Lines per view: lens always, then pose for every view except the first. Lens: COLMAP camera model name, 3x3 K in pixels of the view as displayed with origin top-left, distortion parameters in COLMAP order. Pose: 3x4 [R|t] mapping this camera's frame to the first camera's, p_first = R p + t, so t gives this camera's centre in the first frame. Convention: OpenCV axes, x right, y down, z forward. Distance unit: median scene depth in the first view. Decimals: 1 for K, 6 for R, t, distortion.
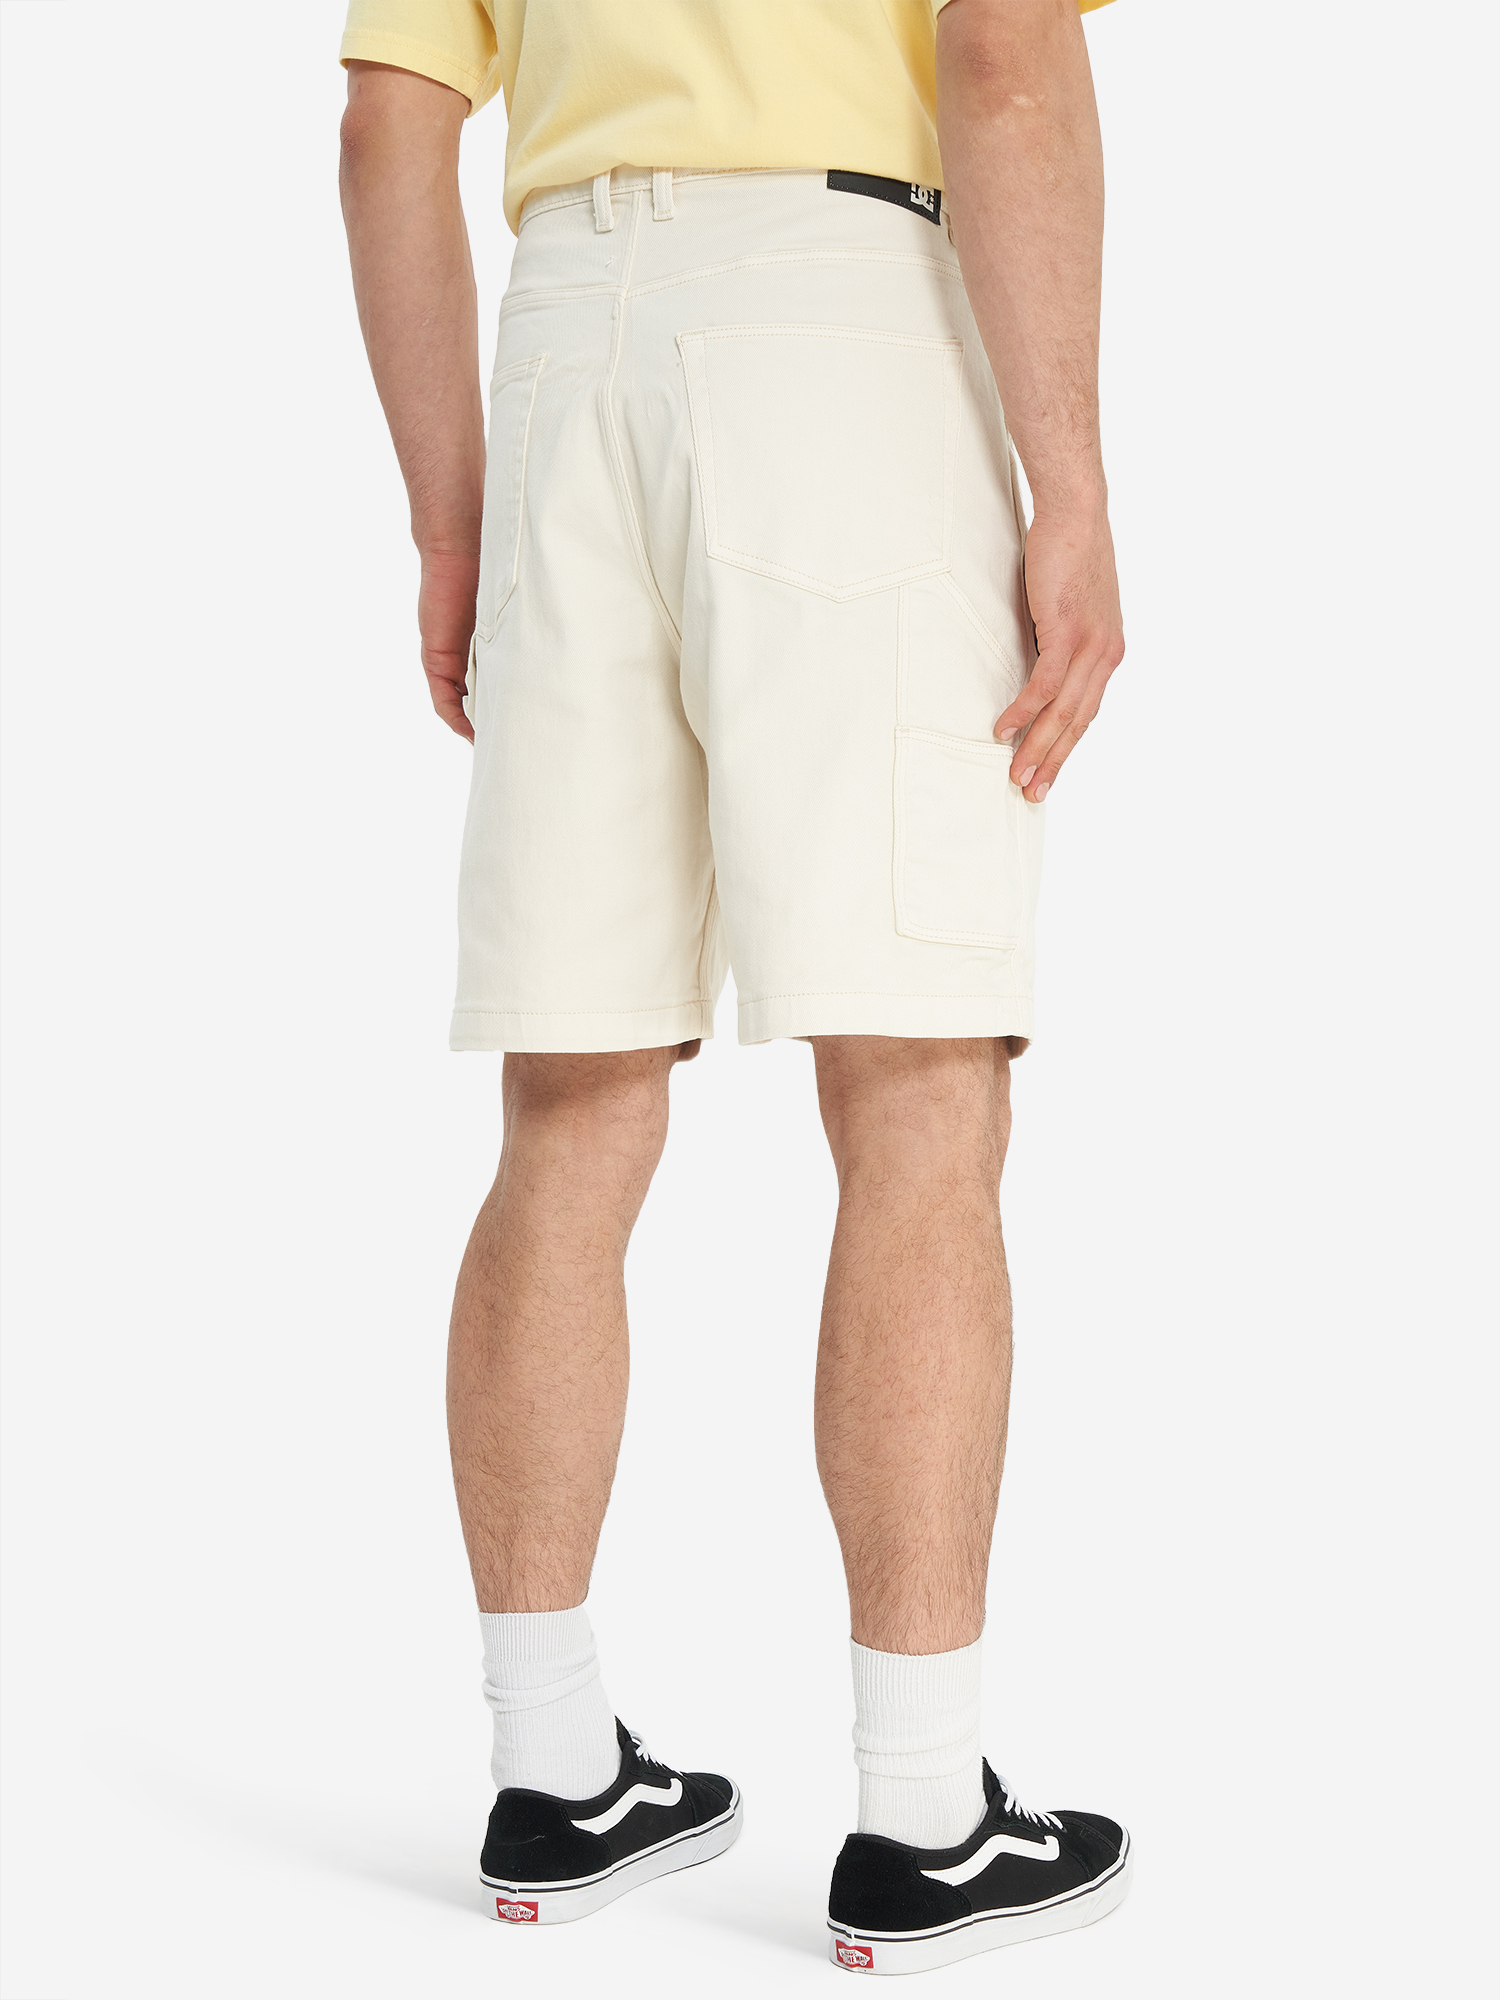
lens RADIAL K [[3202.9, 0, 747.5], [0, 3202.9, 994.7], [0, 0, 1]] dist [-0.027981, 0.000000]
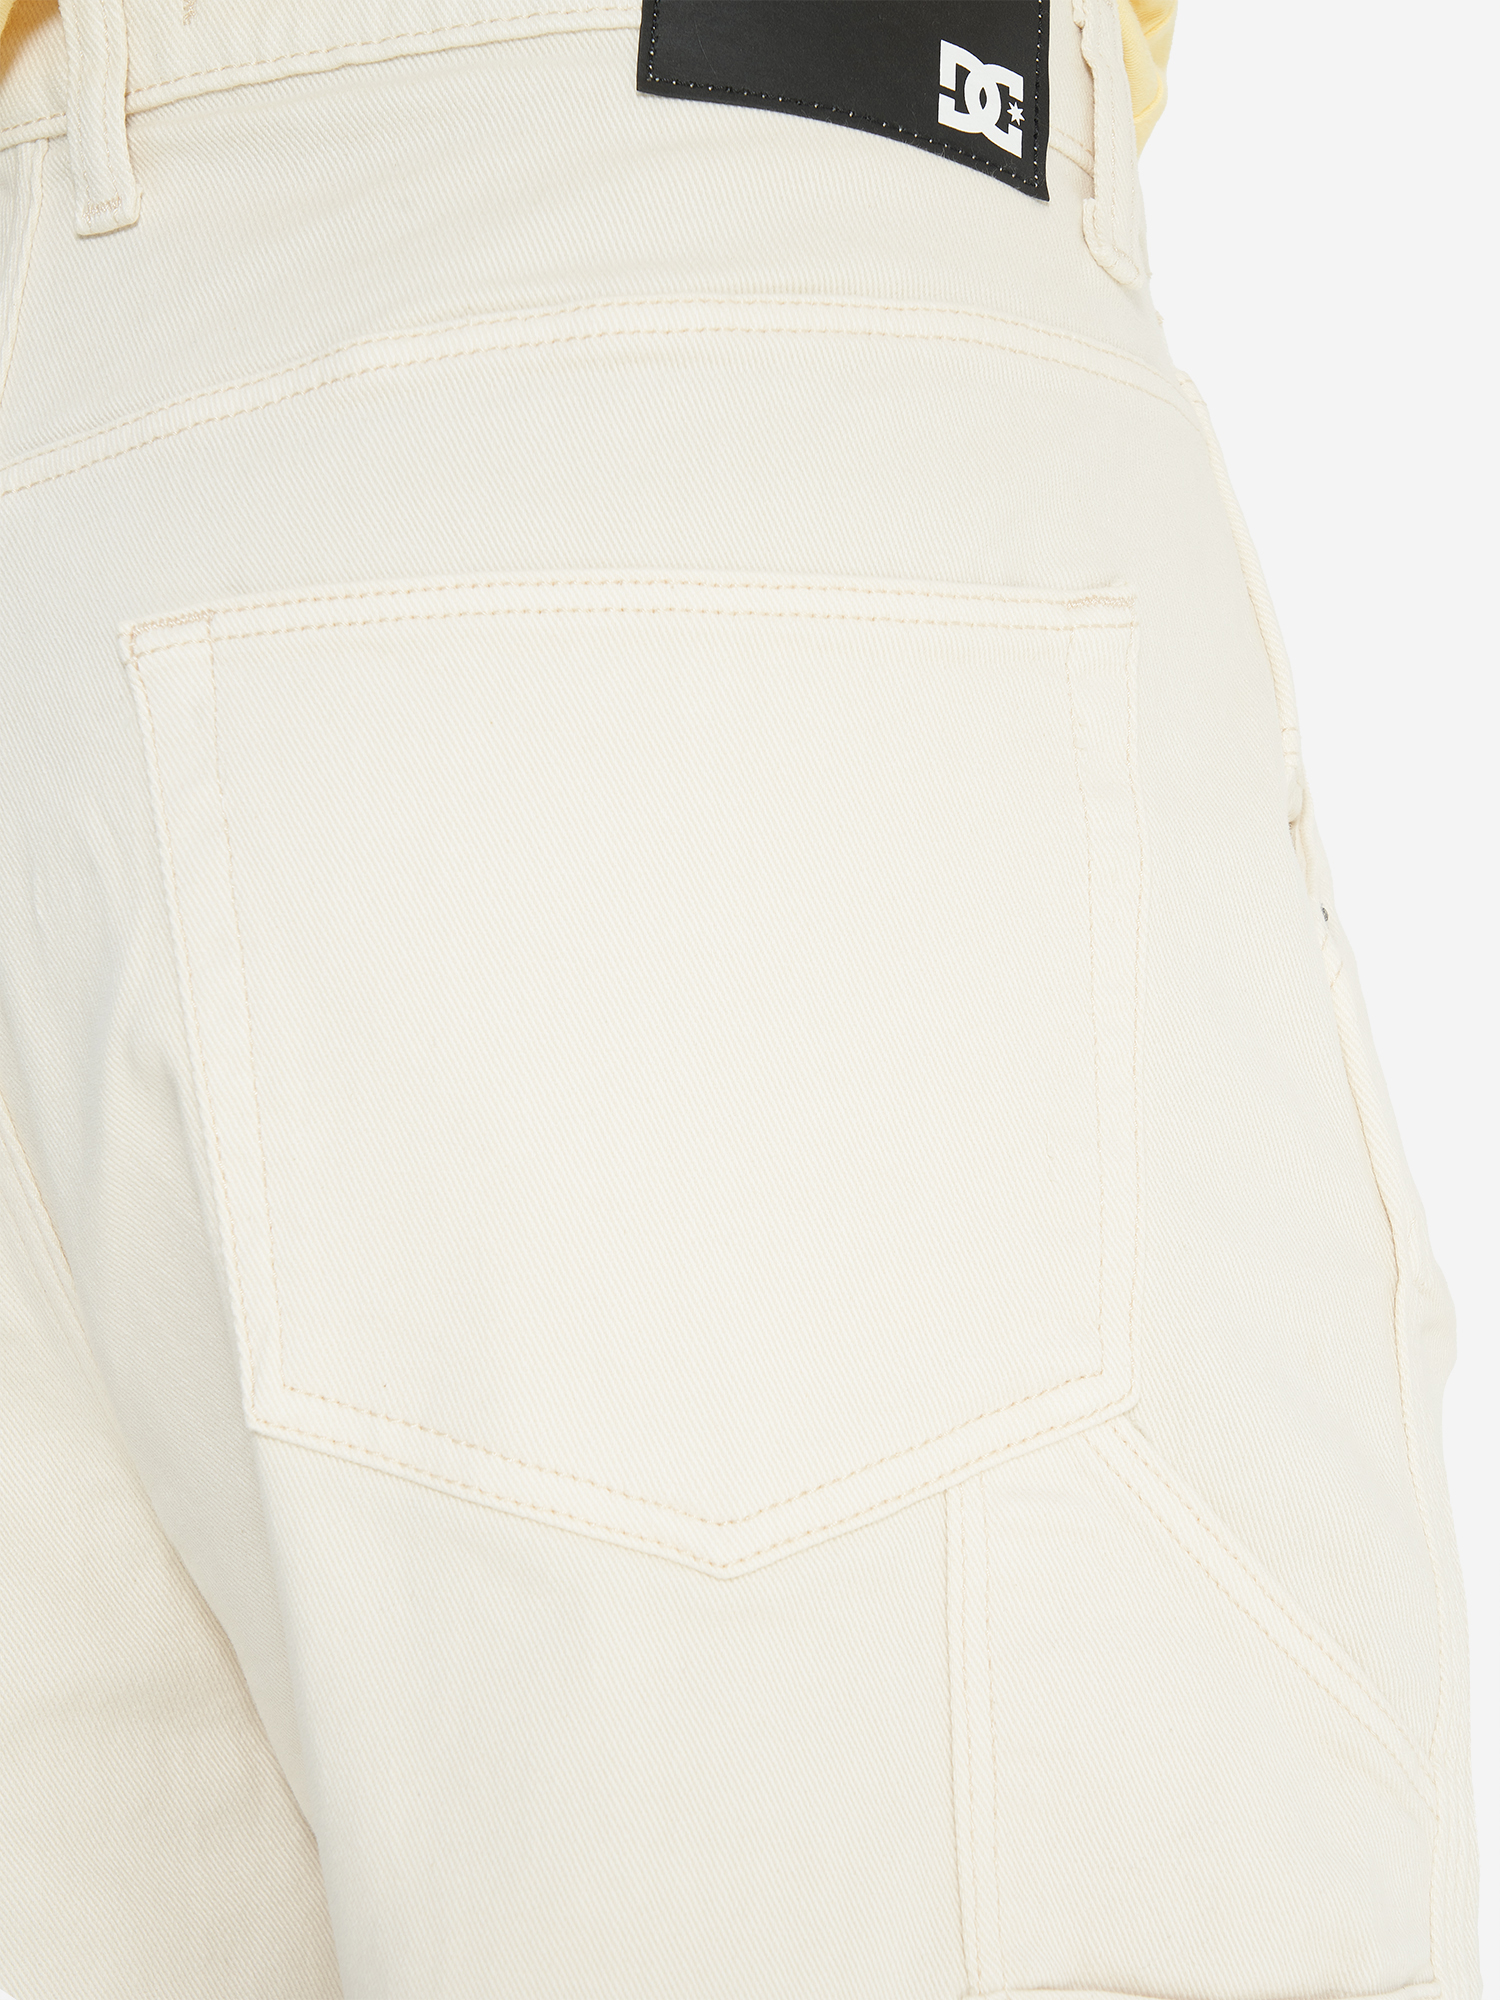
lens RADIAL K [[4214.2, 0, 752.2], [0, 4214.2, 999.7], [0, 0, 1]] dist [0.092207, 0.000000]
pose [[0.997551, -0.046520, -0.052231, 0.050963], [0.042462, 0.996182, -0.076282, -0.141249], [0.055580, 0.073878, 0.995717, 0.627262]]
